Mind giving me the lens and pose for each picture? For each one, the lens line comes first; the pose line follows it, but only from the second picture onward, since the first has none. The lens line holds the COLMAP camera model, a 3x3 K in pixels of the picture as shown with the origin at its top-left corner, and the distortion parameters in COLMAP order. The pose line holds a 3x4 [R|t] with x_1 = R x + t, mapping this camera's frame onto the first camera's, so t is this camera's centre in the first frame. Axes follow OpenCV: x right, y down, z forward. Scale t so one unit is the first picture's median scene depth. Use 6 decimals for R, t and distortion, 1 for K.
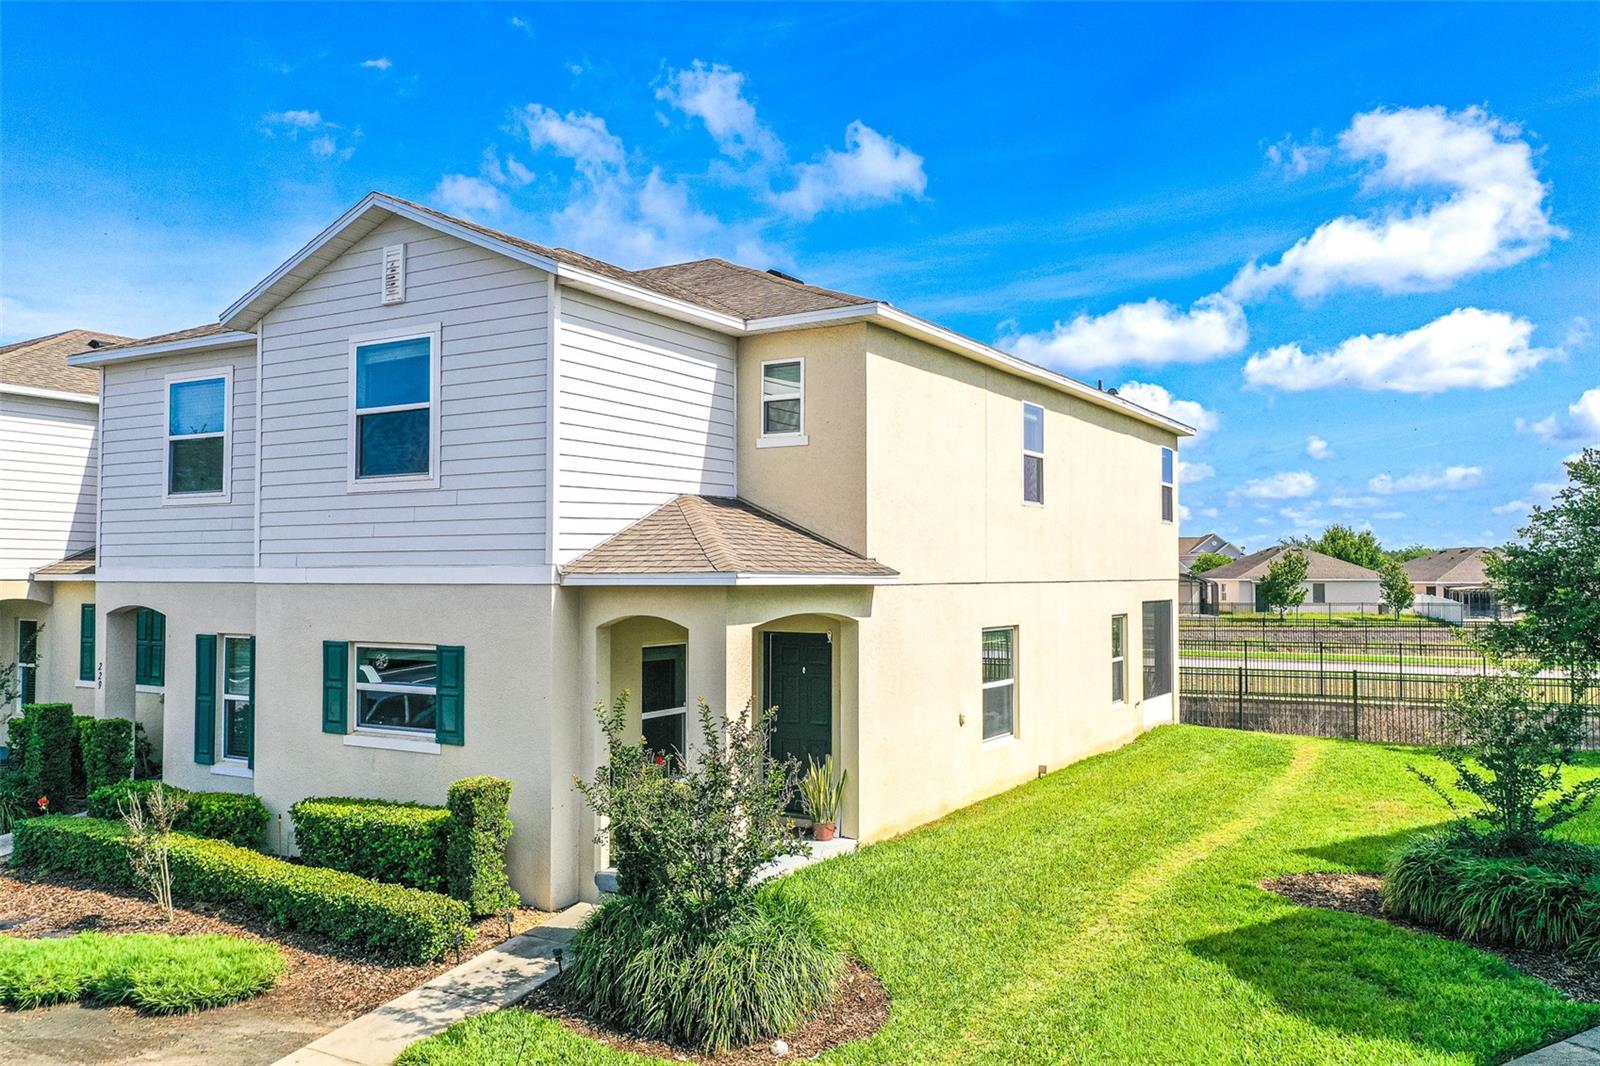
lens RADIAL K [[1257.1, 0, 794.0], [0, 1257.1, 538.5], [0, 0, 1]] dist [0.012518, -0.024486]
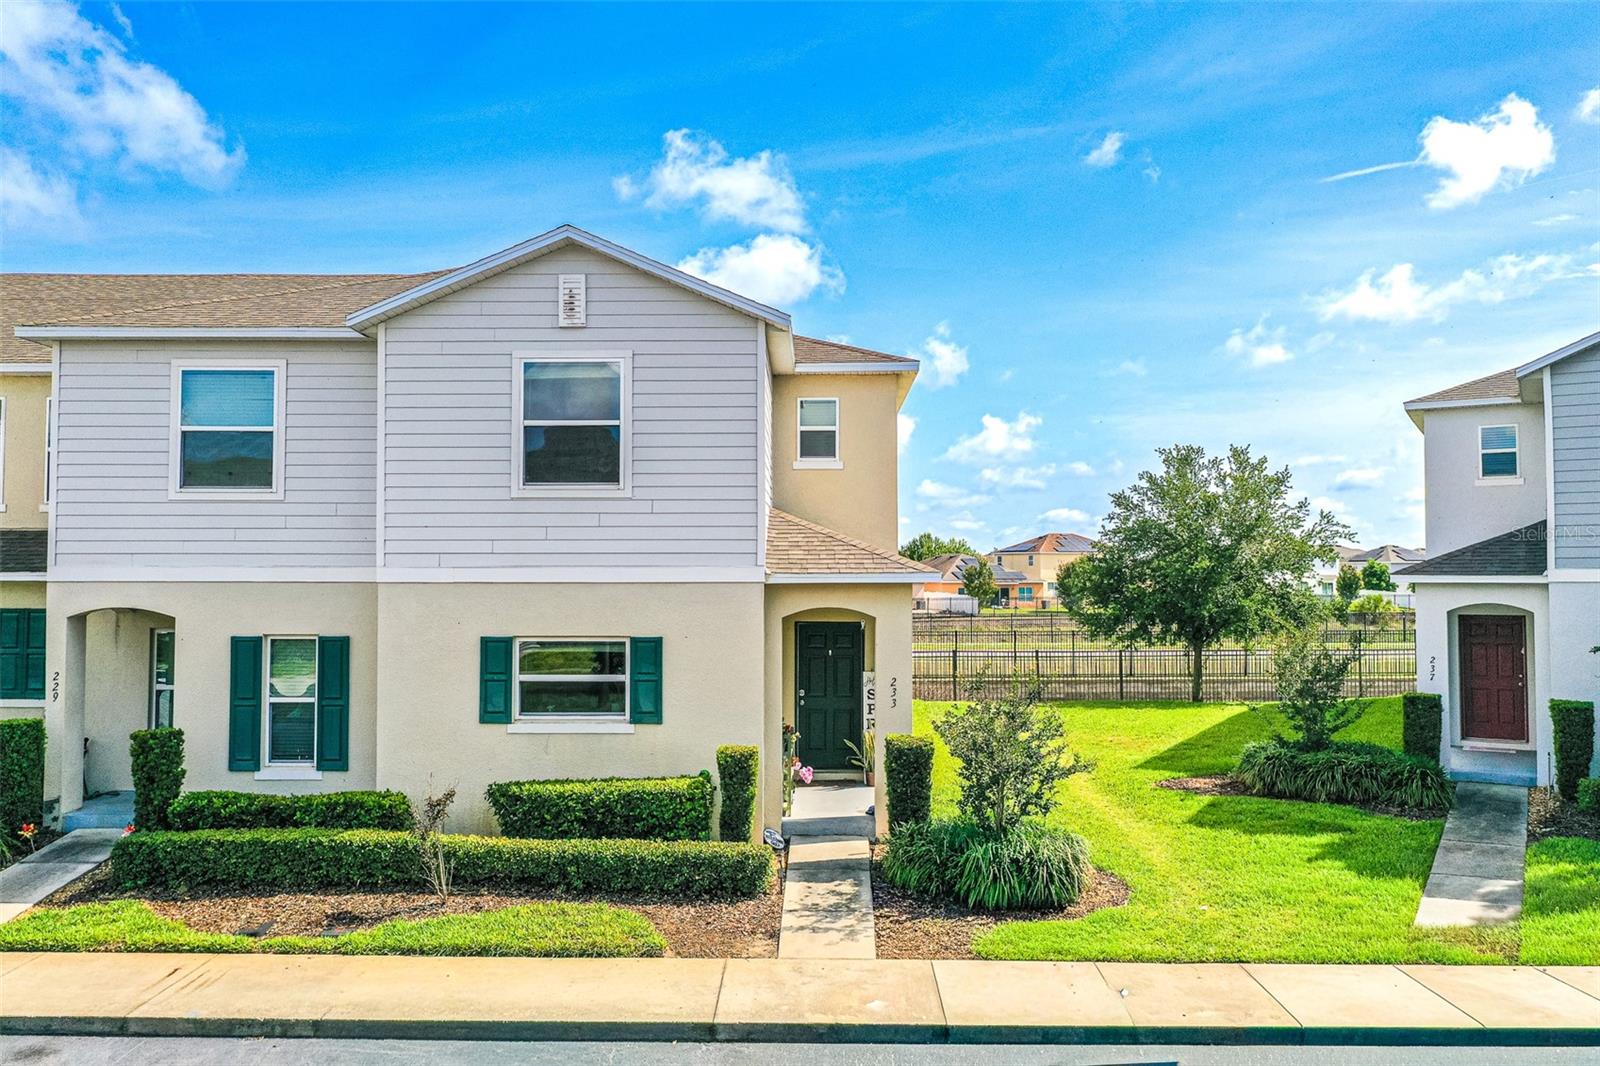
lens RADIAL K [[1257.1, 0, 802.1], [0, 1257.1, 535.5], [0, 0, 1]] dist [0.012518, -0.024486]
pose [[0.865671, 0.015784, 0.500364, -0.684306], [-0.014898, 0.999872, -0.005767, -0.001645], [-0.500391, -0.002462, 0.865796, -0.050150]]
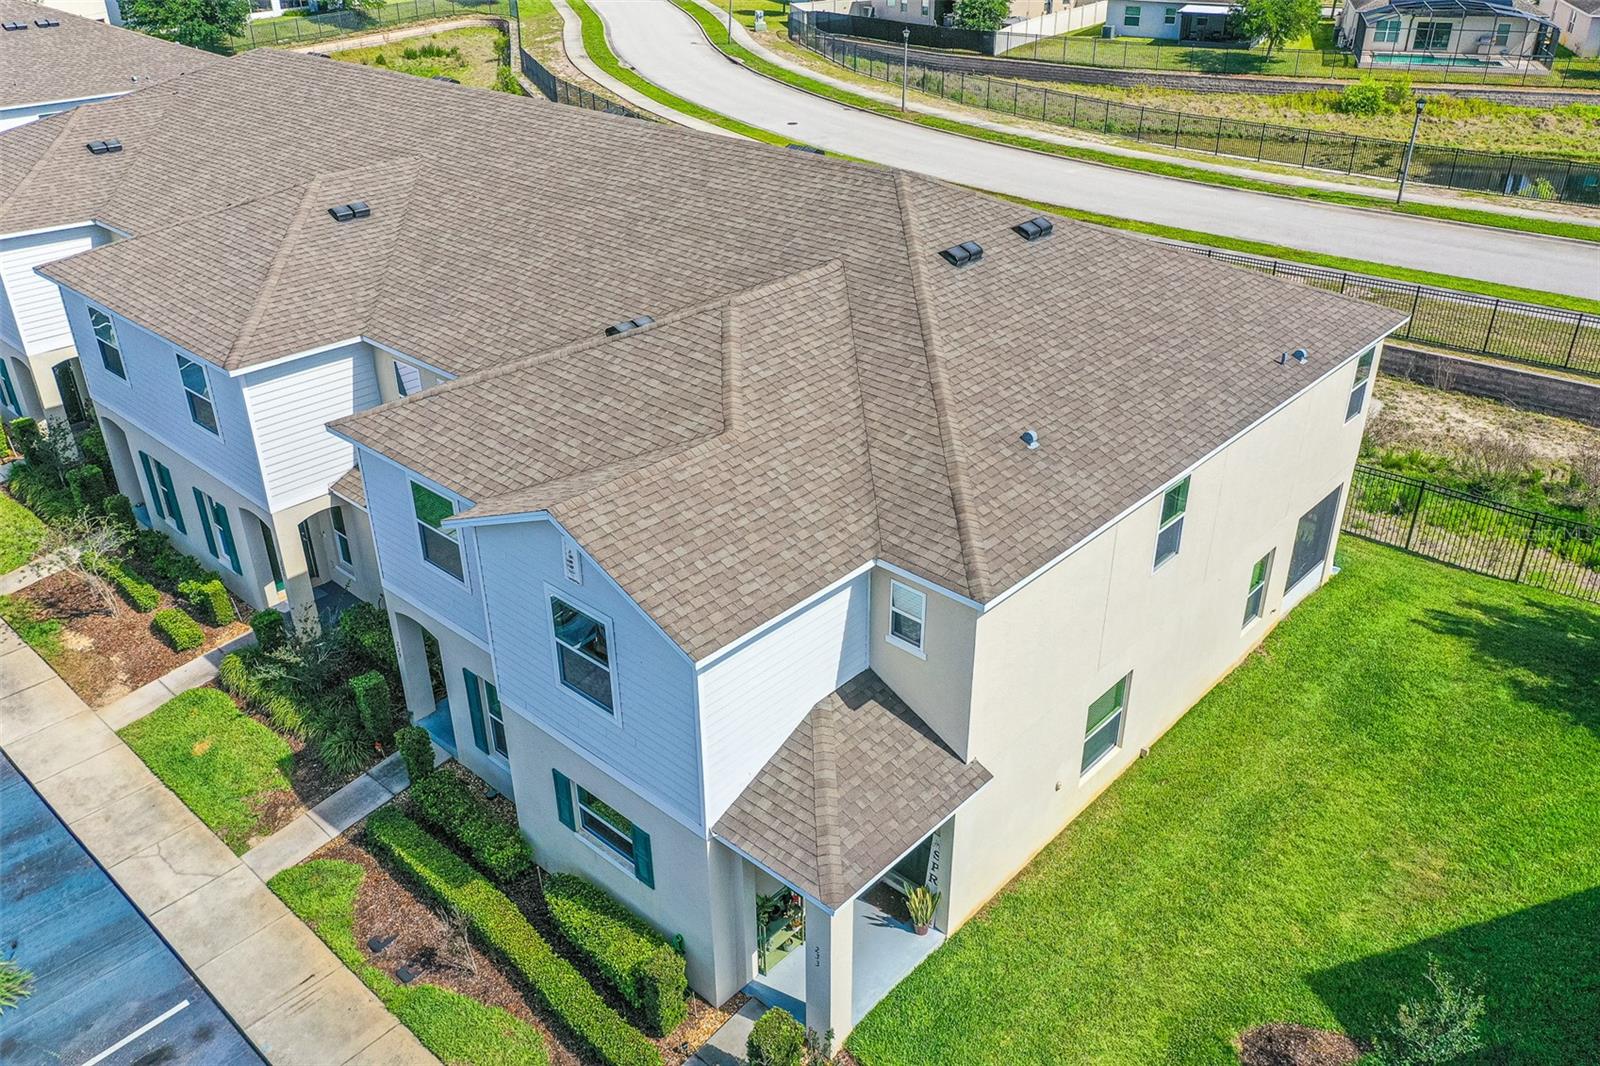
lens RADIAL K [[1257.1, 0, 803.2], [0, 1257.1, 530.9], [0, 0, 1]] dist [0.012518, -0.024486]
pose [[0.979601, 0.092413, -0.178442, 0.103285], [0.007489, 0.870579, 0.491971, -0.808356], [0.200813, -0.483272, 0.852128, 0.040667]]
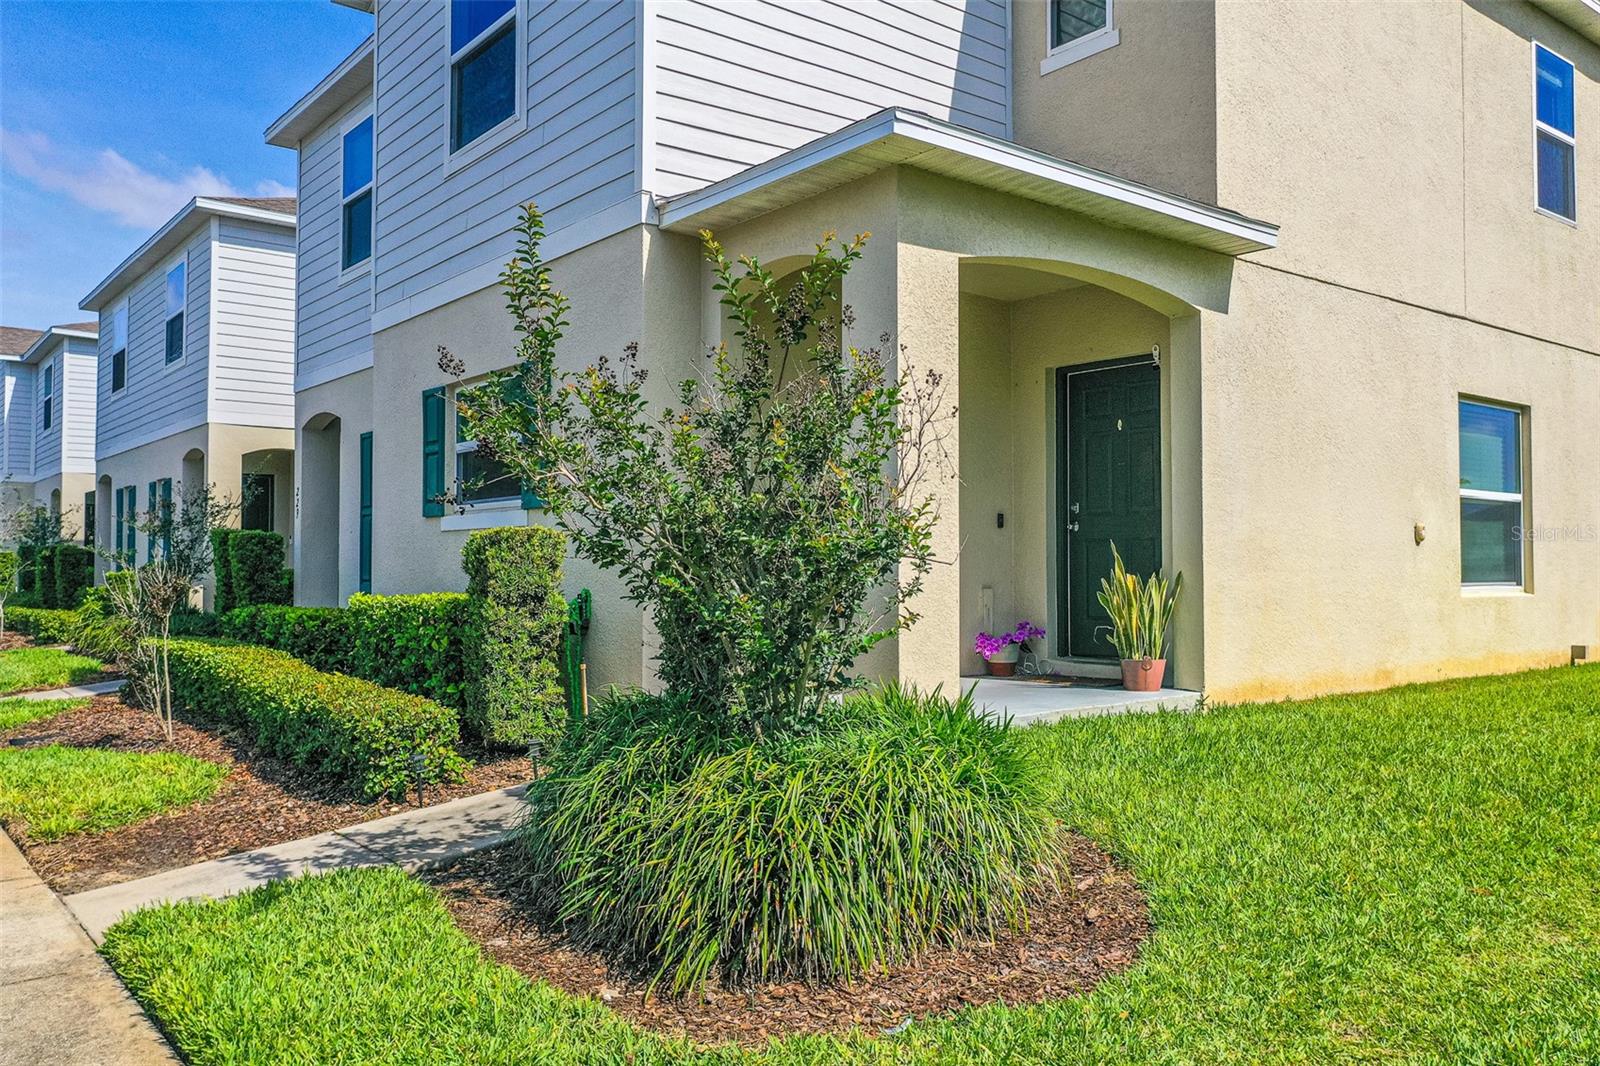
lens RADIAL K [[1257.1, 0, 792.0], [0, 1257.1, 533.2], [0, 0, 1]] dist [0.012518, -0.024486]
pose [[0.934069, -0.009931, -0.356956, 0.083208], [0.010476, 0.999945, -0.000406, 0.169059], [0.356940, -0.003360, 0.934121, 0.409206]]
